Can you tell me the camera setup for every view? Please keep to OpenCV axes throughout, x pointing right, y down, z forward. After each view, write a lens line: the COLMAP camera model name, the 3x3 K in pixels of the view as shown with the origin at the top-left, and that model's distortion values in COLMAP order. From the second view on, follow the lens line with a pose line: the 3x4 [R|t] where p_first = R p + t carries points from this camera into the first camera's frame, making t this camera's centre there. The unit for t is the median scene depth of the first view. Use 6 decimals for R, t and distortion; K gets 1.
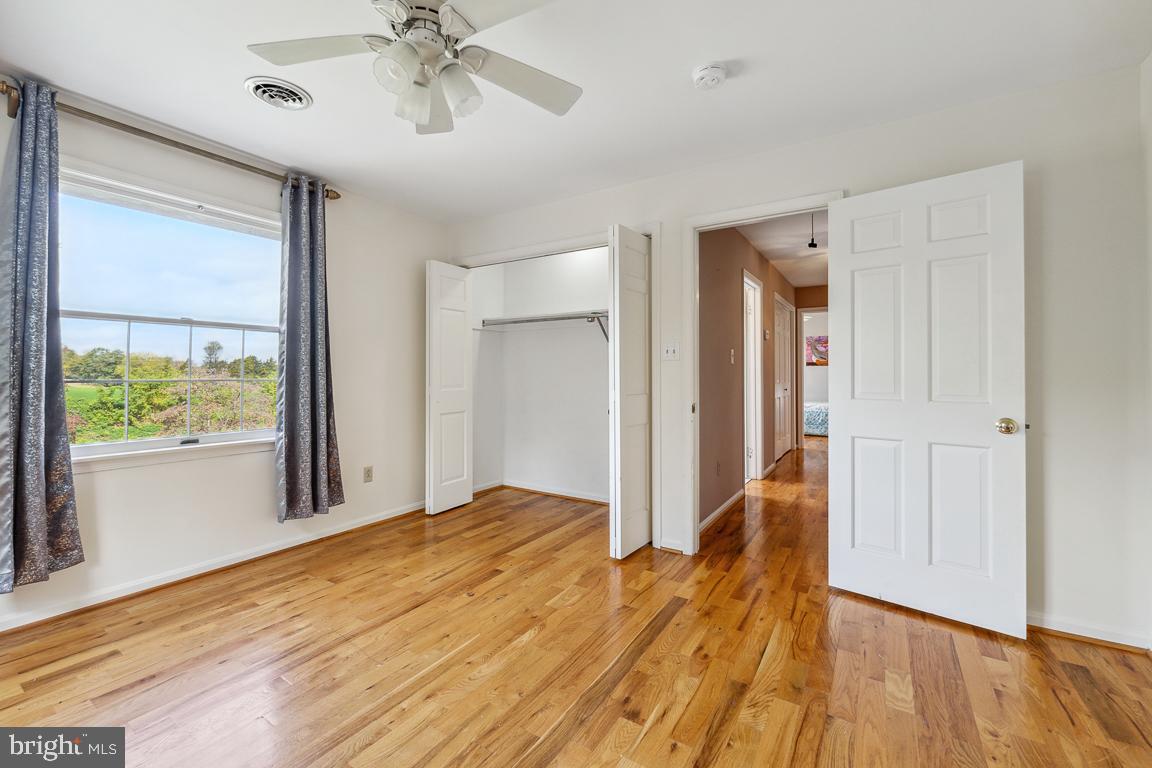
lens RADIAL K [[473.7, 0, 575.9], [0, 473.7, 372.7], [0, 0, 1]] dist [-0.001258, 0.000149]
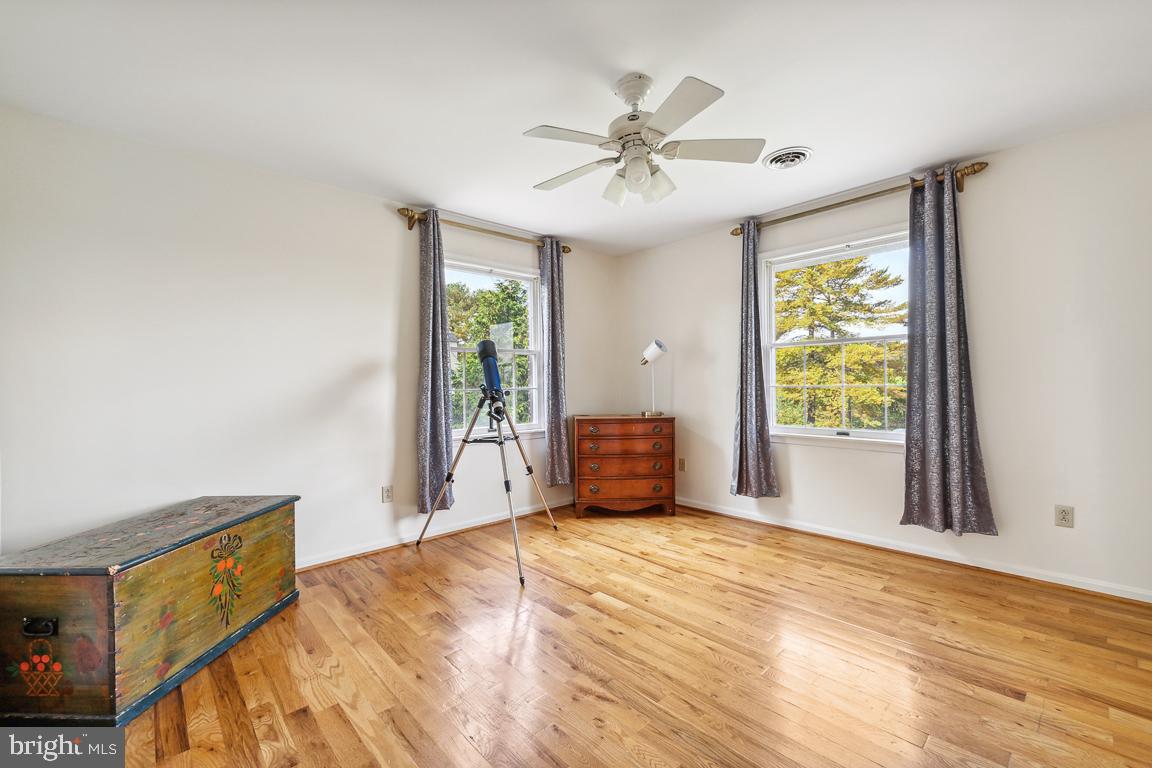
lens RADIAL K [[473.7, 0, 576.6], [0, 473.7, 387.2], [0, 0, 1]] dist [-0.001258, 0.000149]
pose [[-0.243860, 0.009065, -0.969768, 0.592300], [0.015485, 0.999865, 0.005452, 0.002008], [0.969687, -0.013687, -0.243967, 0.609917]]
